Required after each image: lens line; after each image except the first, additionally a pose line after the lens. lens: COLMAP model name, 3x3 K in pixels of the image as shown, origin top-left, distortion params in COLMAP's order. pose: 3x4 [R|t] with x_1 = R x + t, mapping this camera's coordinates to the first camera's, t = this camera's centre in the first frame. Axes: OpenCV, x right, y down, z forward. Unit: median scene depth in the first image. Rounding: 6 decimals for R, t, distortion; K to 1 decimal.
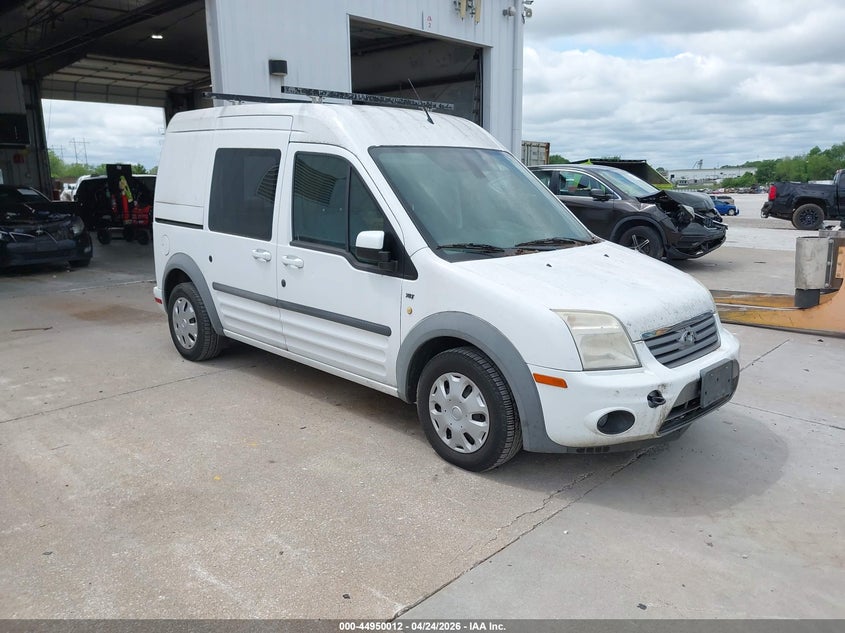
lens RADIAL K [[669.9, 0, 425.6], [0, 669.9, 313.1], [0, 0, 1]] dist [0.004839, -0.014322]
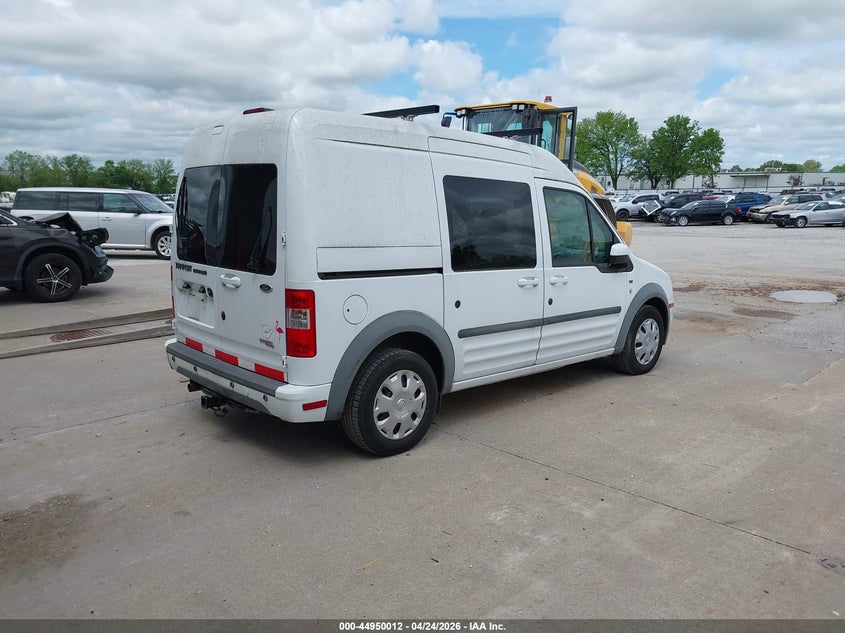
lens RADIAL K [[669.9, 0, 420.7], [0, 669.9, 315.2], [0, 0, 1]] dist [0.004839, -0.014322]
pose [[0.040154, -0.170204, 0.984590, -1.351330], [0.188463, 0.968989, 0.159821, -0.246639], [-0.981259, 0.179141, 0.070986, 1.150779]]
